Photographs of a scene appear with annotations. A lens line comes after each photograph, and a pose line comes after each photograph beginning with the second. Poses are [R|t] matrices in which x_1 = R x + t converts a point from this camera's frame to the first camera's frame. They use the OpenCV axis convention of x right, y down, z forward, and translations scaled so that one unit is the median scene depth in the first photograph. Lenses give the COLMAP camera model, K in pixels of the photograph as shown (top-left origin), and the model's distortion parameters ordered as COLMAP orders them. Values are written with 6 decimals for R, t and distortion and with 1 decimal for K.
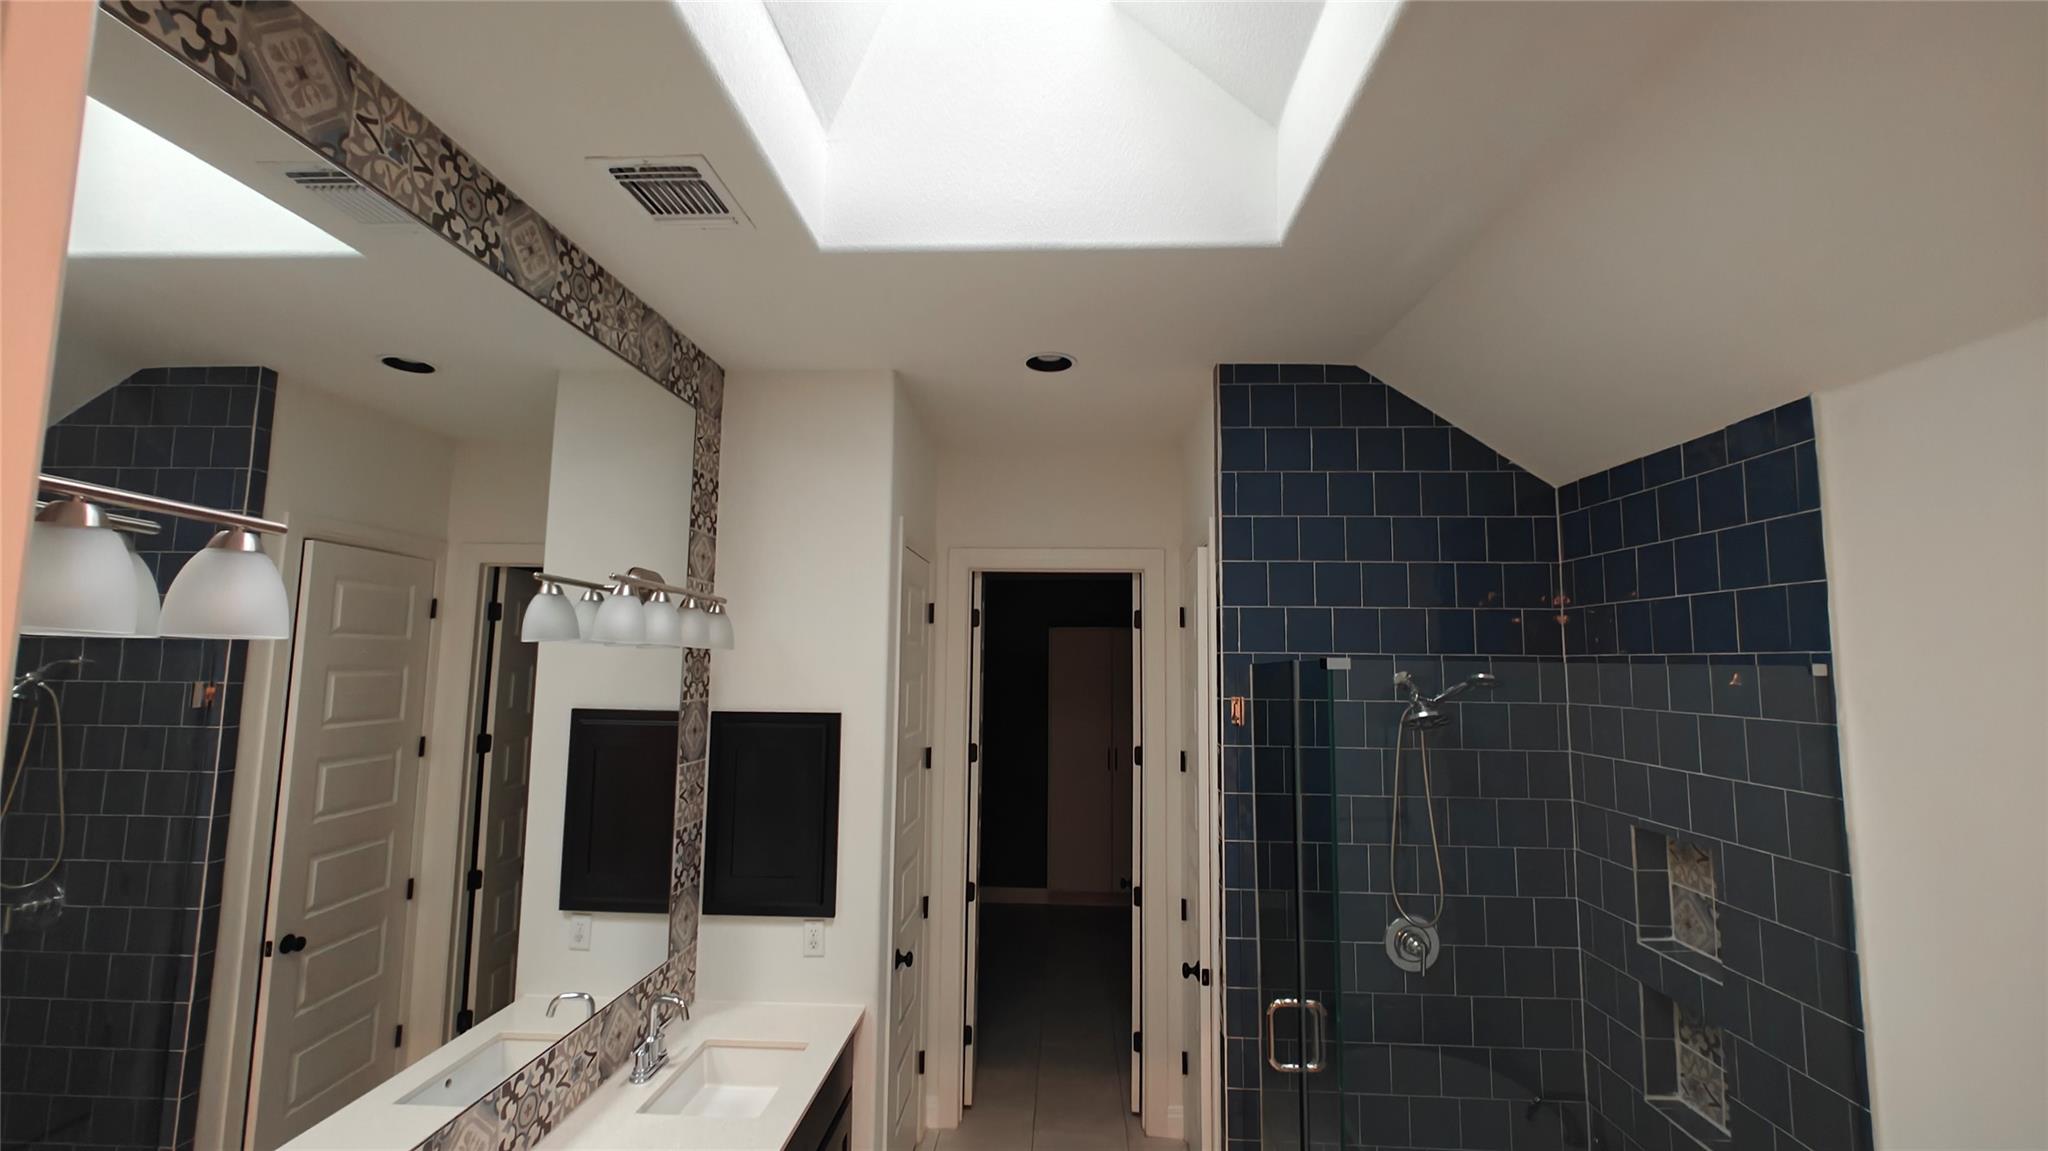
lens RADIAL K [[851.9, 0, 1025.9], [0, 851.9, 578.3], [0, 0, 1]] dist [-0.002022, 0.000190]
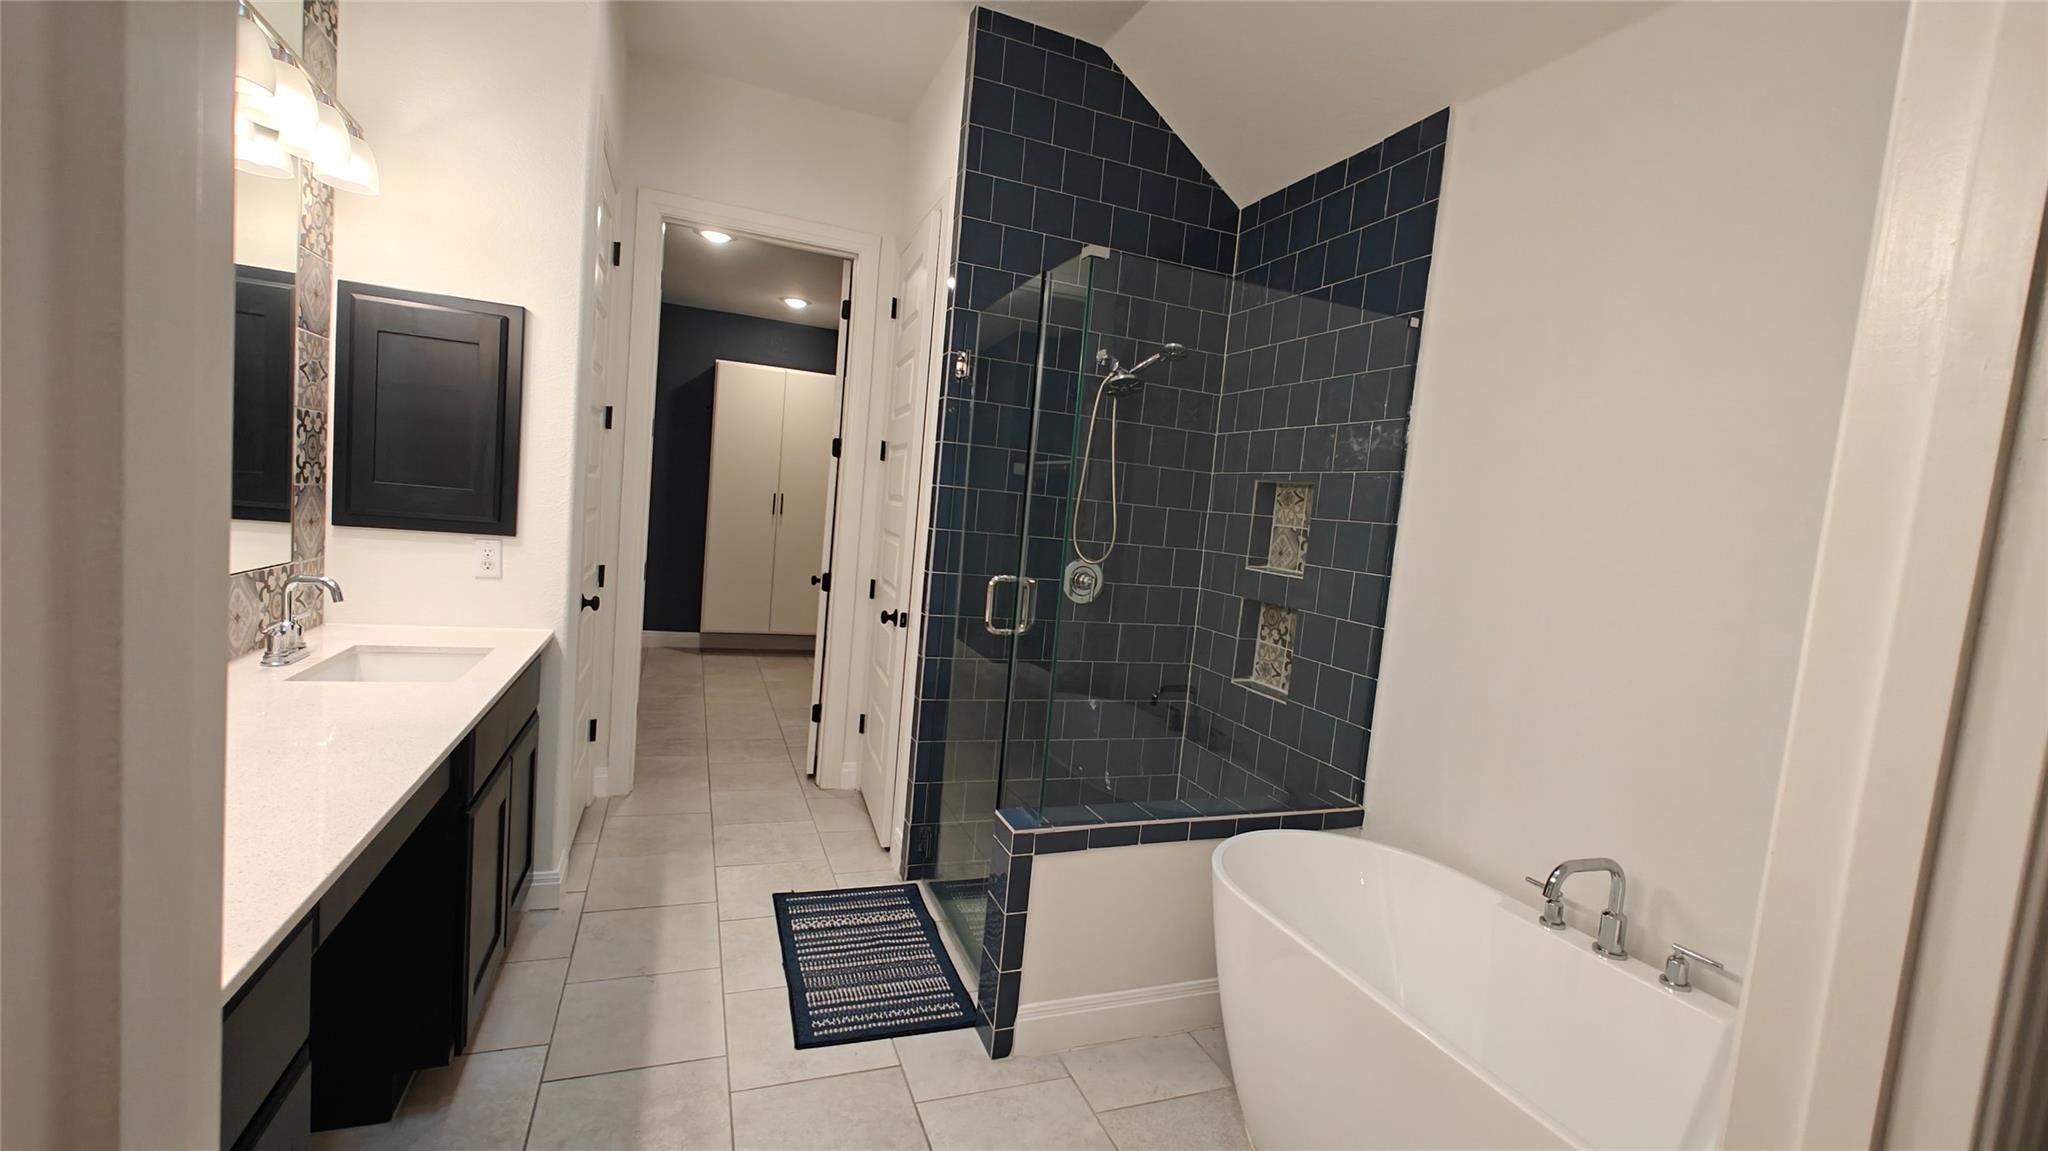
lens RADIAL K [[851.9, 0, 1025.9], [0, 851.9, 578.3], [0, 0, 1]] dist [-0.002022, 0.000190]
pose [[0.908701, 0.037939, 0.415720, -0.110229], [-0.121419, 0.976826, 0.176259, 0.223200], [-0.399399, -0.210644, 0.892250, -0.025480]]
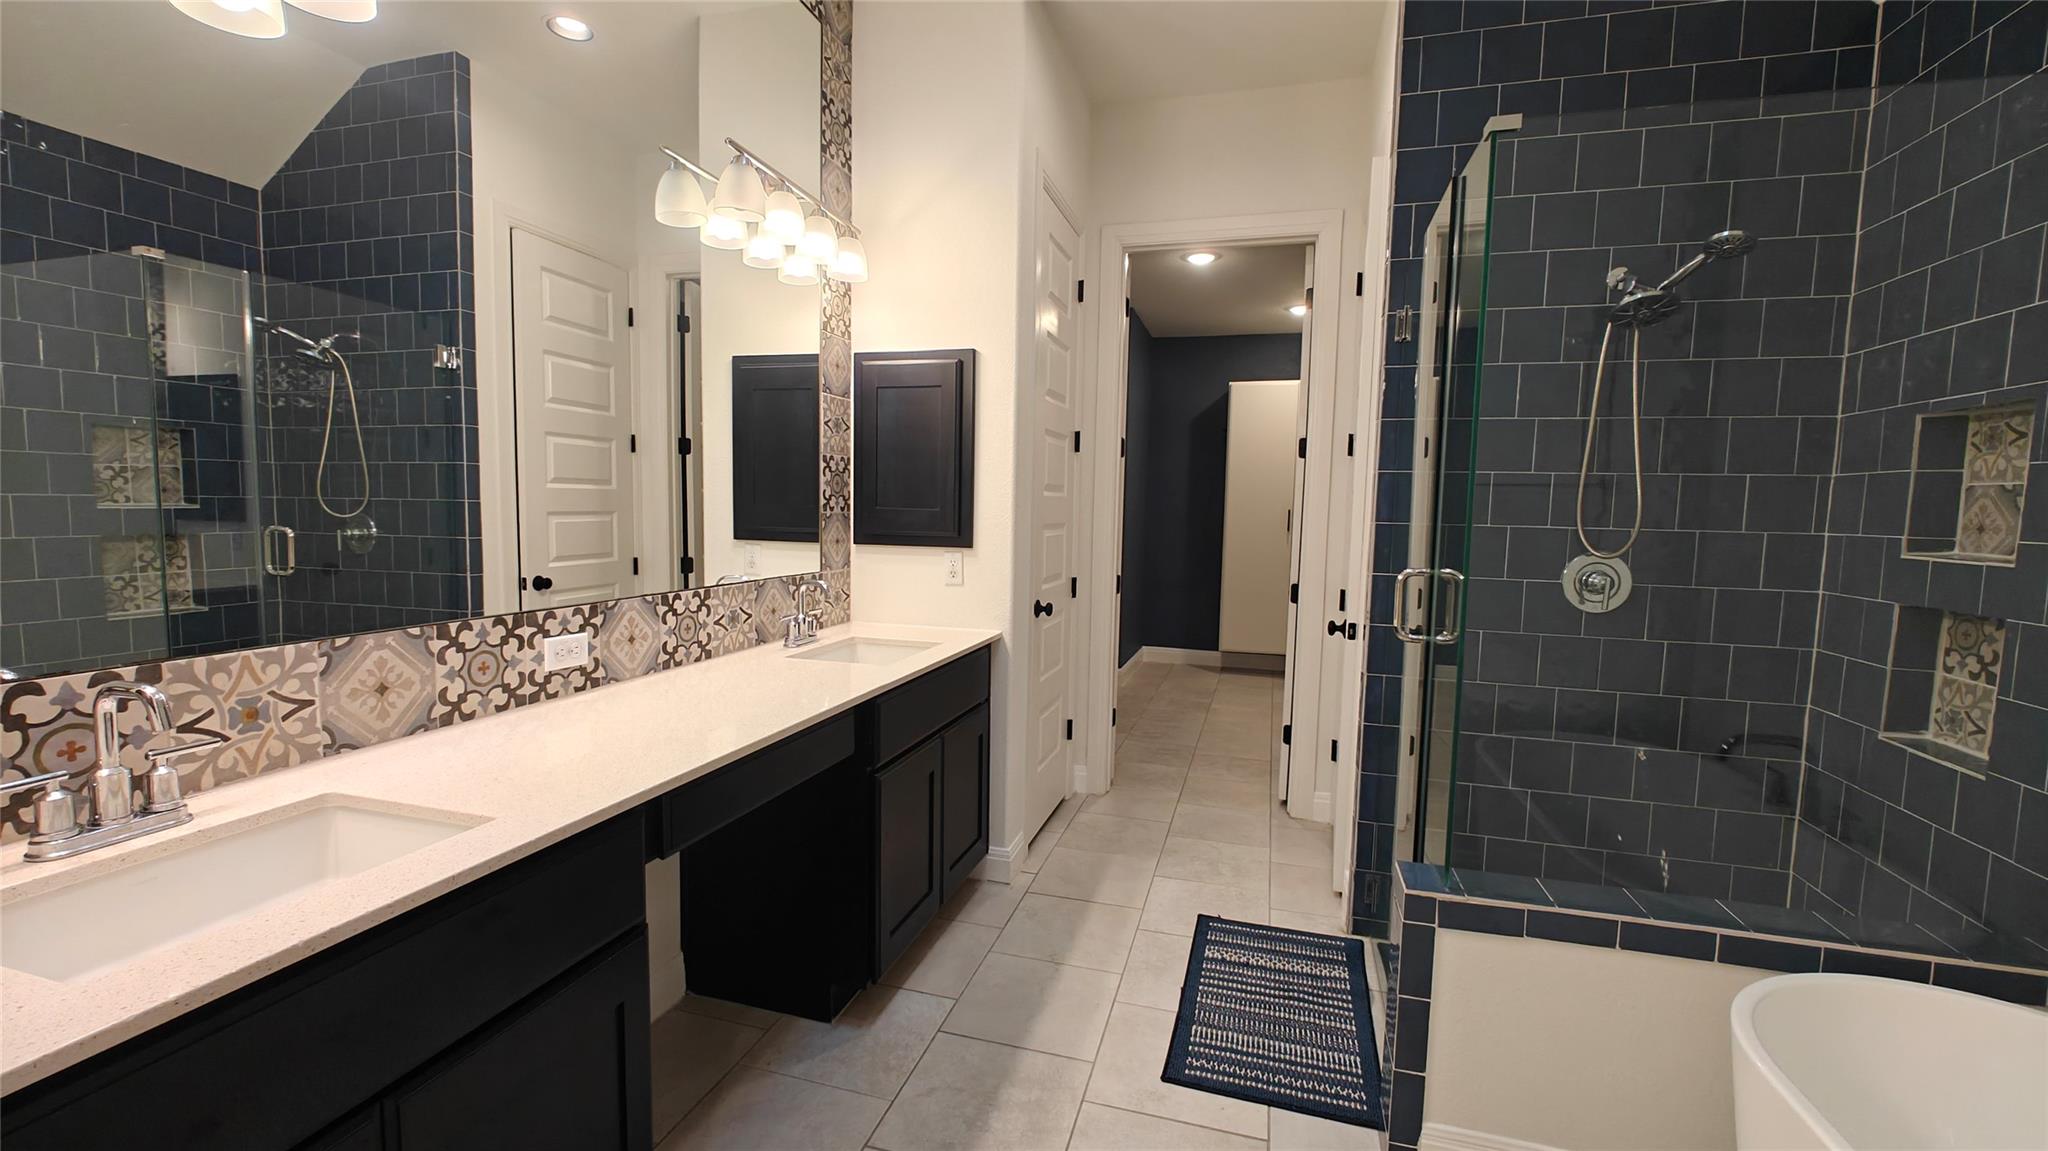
lens RADIAL K [[854.3, 0, 1028.4], [0, 854.3, 579.3], [0, 0, 1]] dist [0.002537, -0.000086]
pose [[0.973282, 0.029763, -0.227675, 0.081836], [0.012164, 0.983488, 0.180566, 0.255320], [0.229289, -0.178511, 0.956849, 0.017472]]
